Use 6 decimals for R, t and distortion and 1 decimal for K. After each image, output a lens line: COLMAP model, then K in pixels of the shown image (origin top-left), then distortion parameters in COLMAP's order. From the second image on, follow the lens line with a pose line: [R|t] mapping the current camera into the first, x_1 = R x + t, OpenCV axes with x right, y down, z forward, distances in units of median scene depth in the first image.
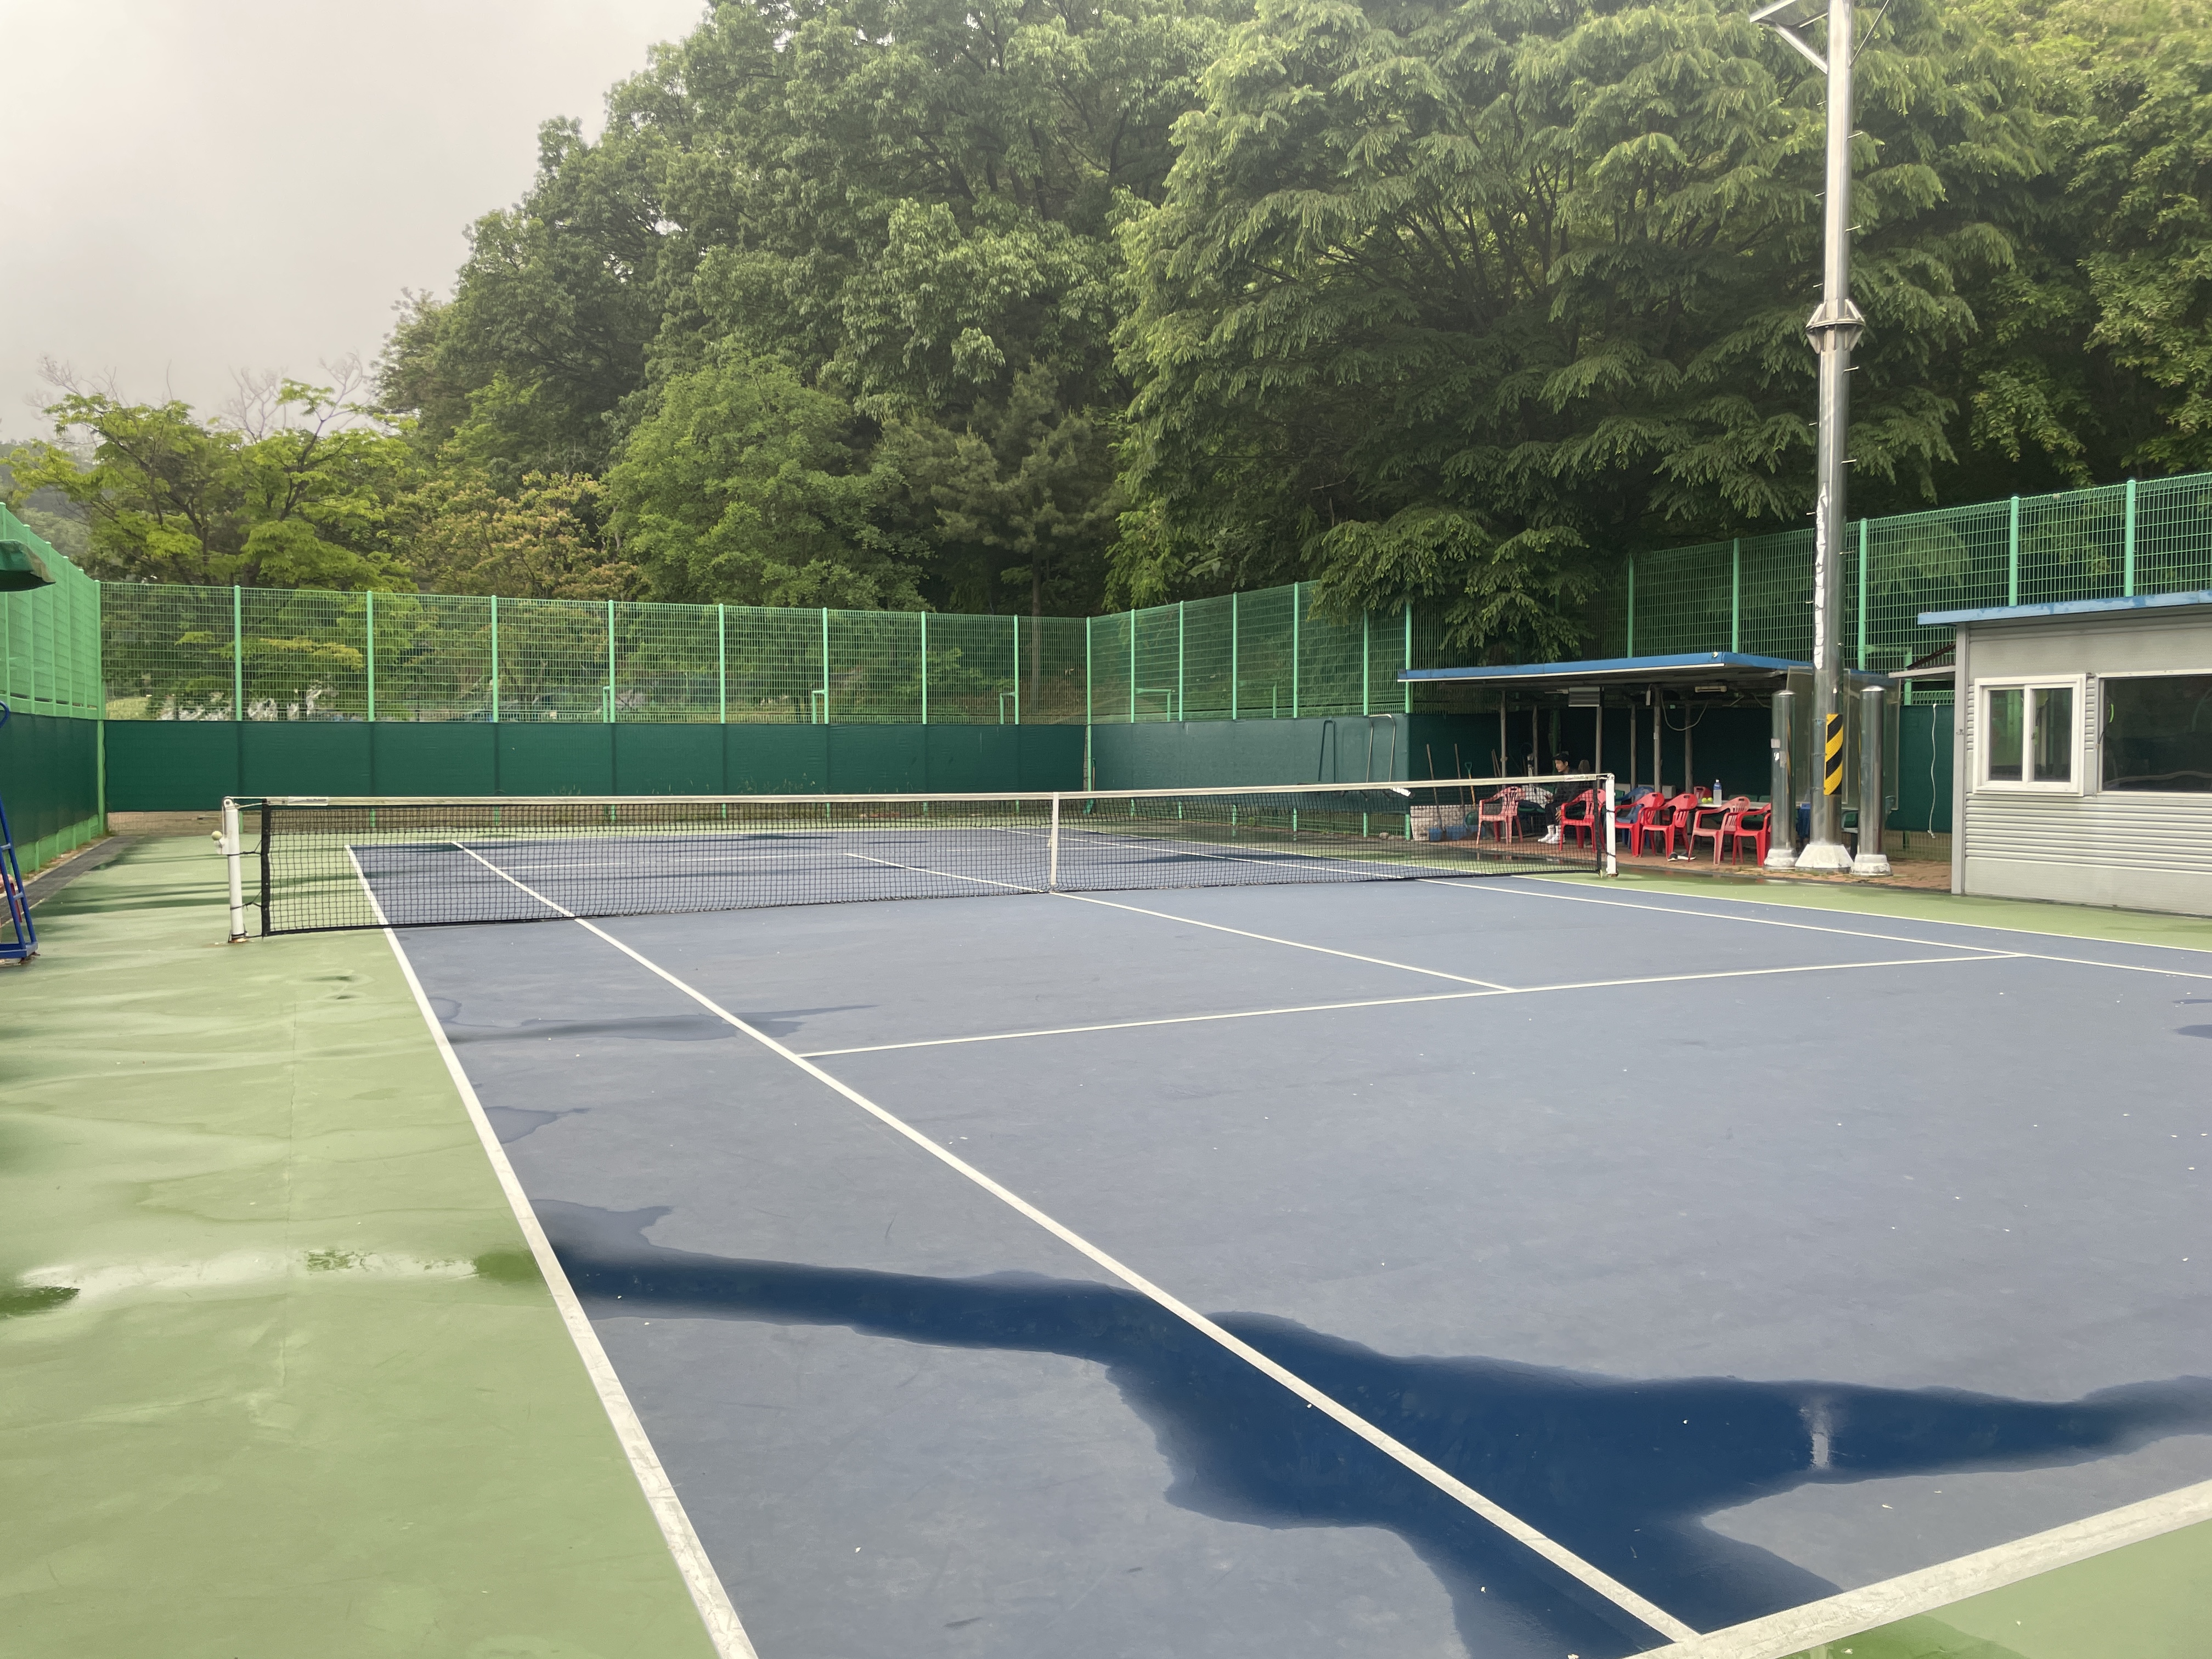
lens RADIAL K [[1647.6, 0, 1090.8], [0, 1647.6, 830.3], [0, 0, 1]] dist [0.080218, -0.098193]
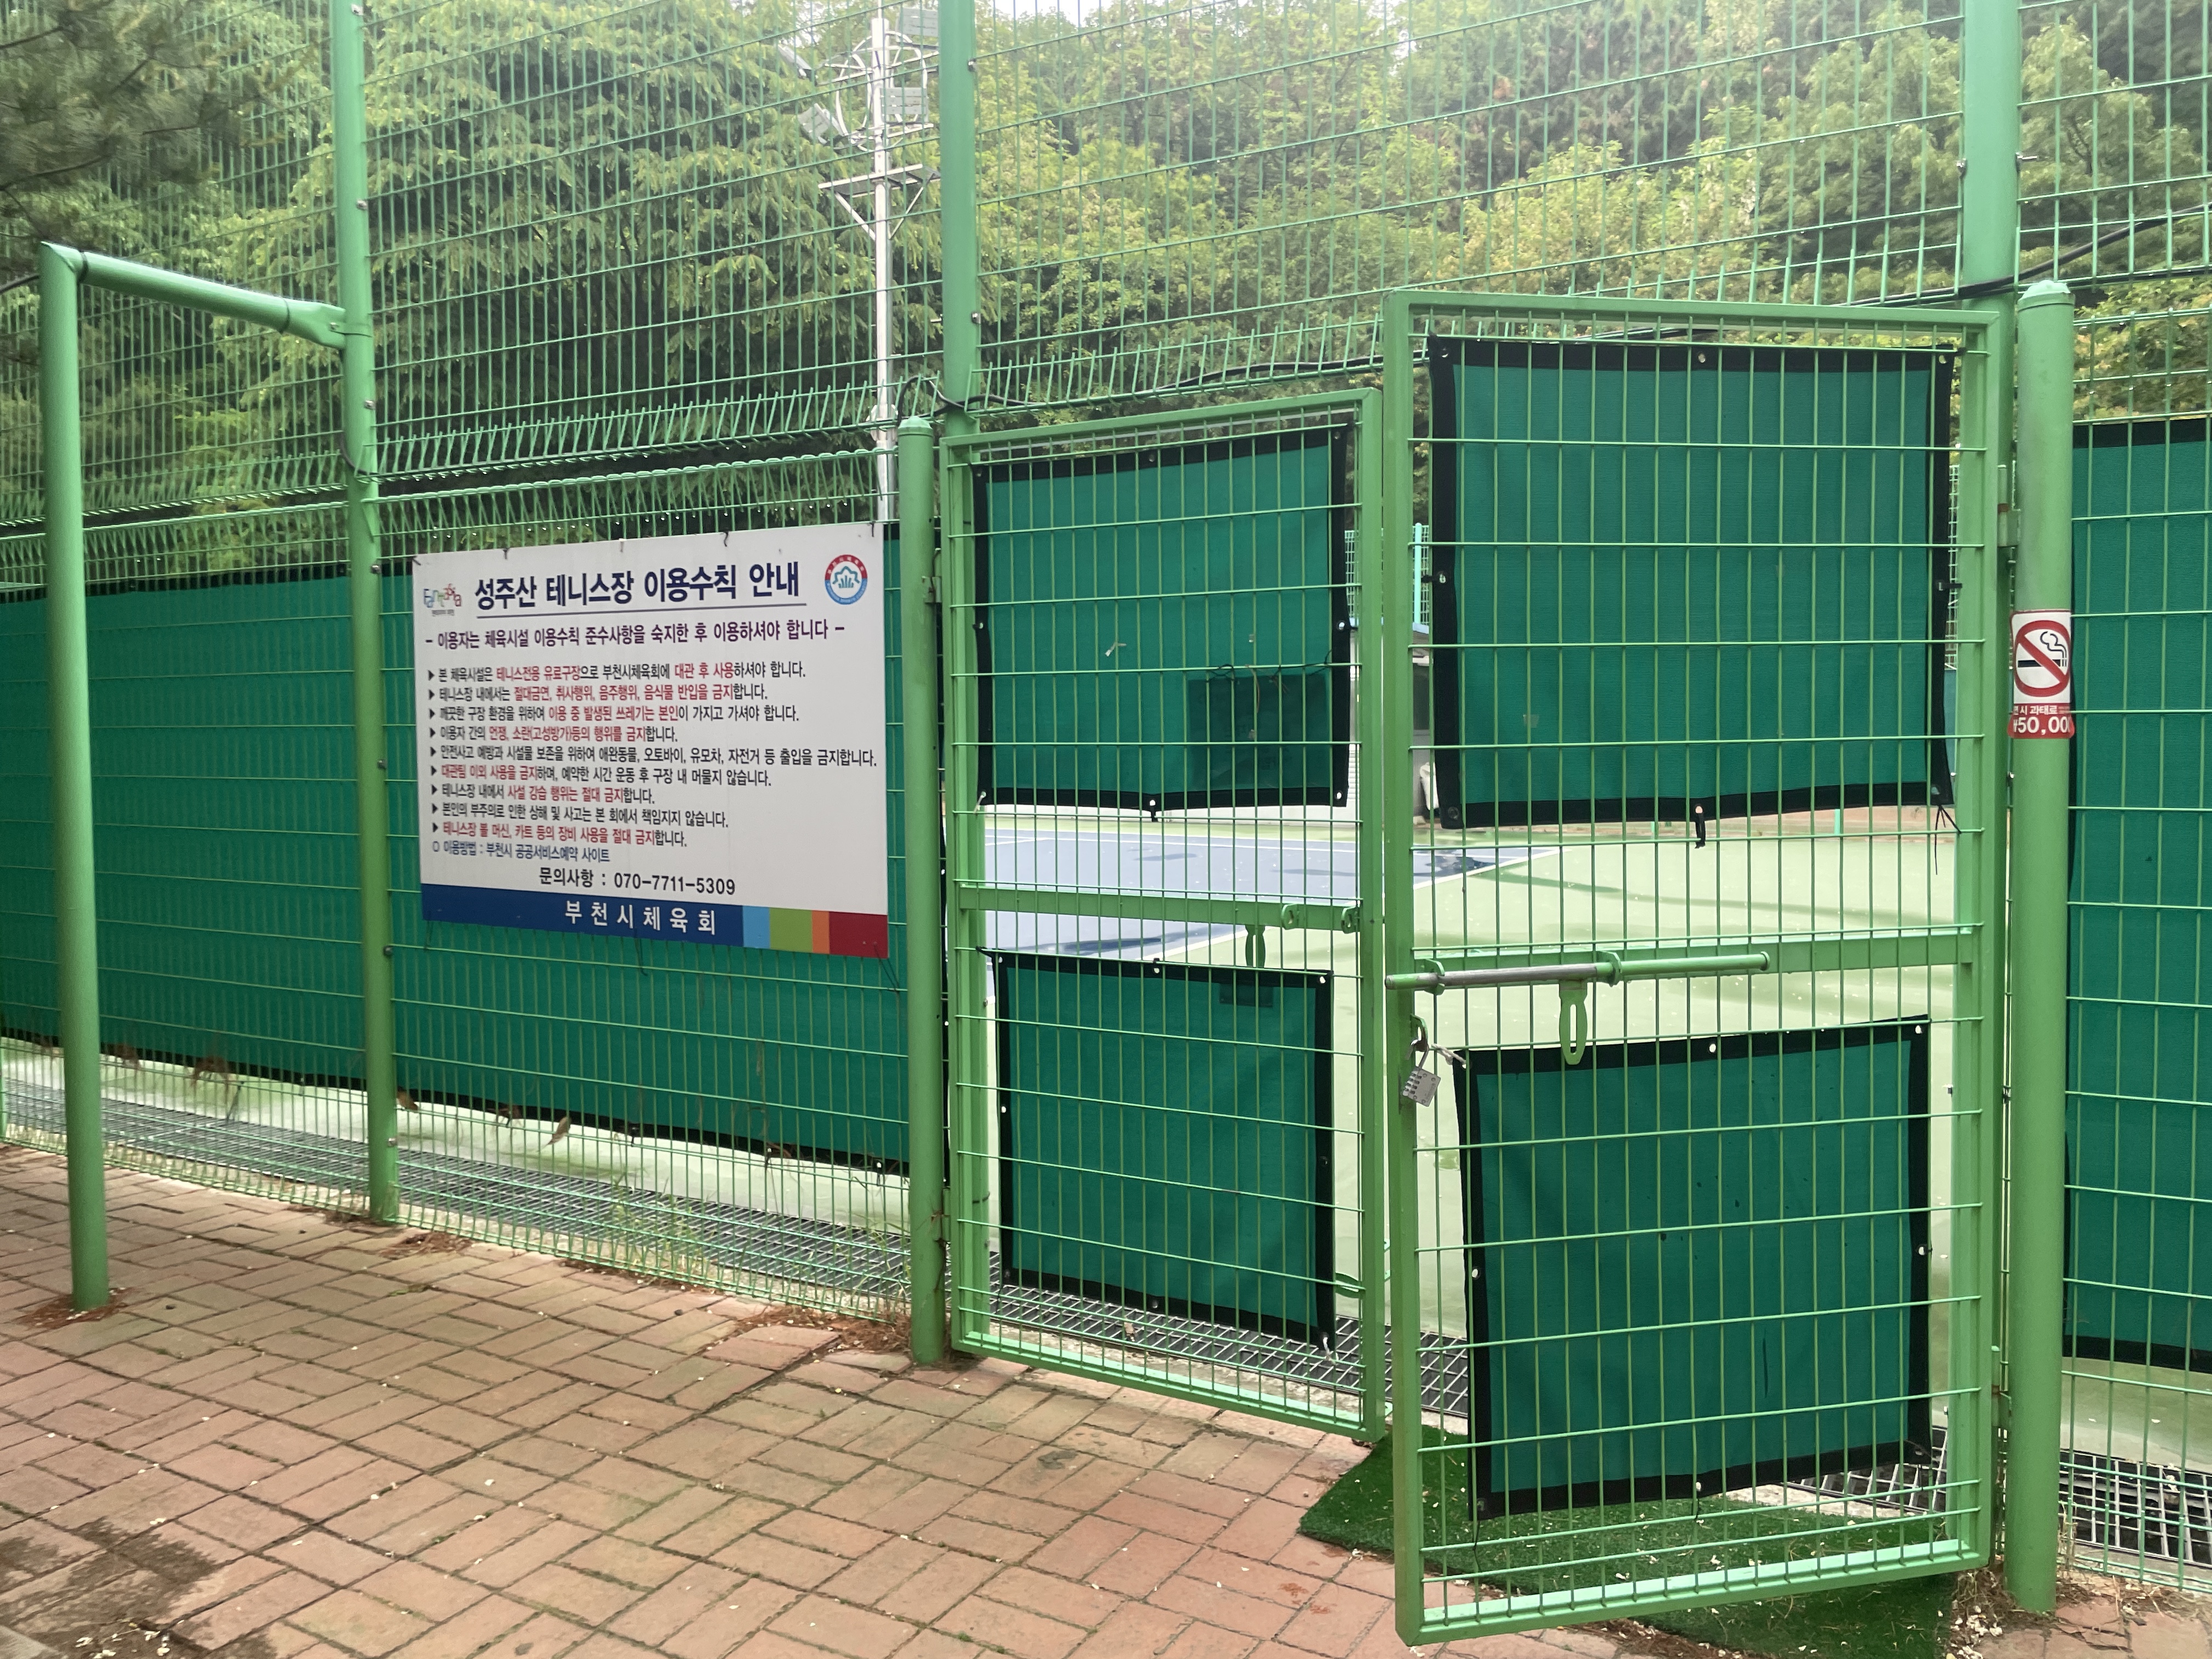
lens RADIAL K [[1647.6, 0, 1090.8], [0, 1647.6, 830.3], [0, 0, 1]] dist [0.080218, -0.098193]
pose [[0.823523, -0.034324, 0.566244, -0.184468], [0.029573, 0.999408, 0.017571, 0.015379], [-0.566512, 0.002275, 0.824050, -0.206467]]
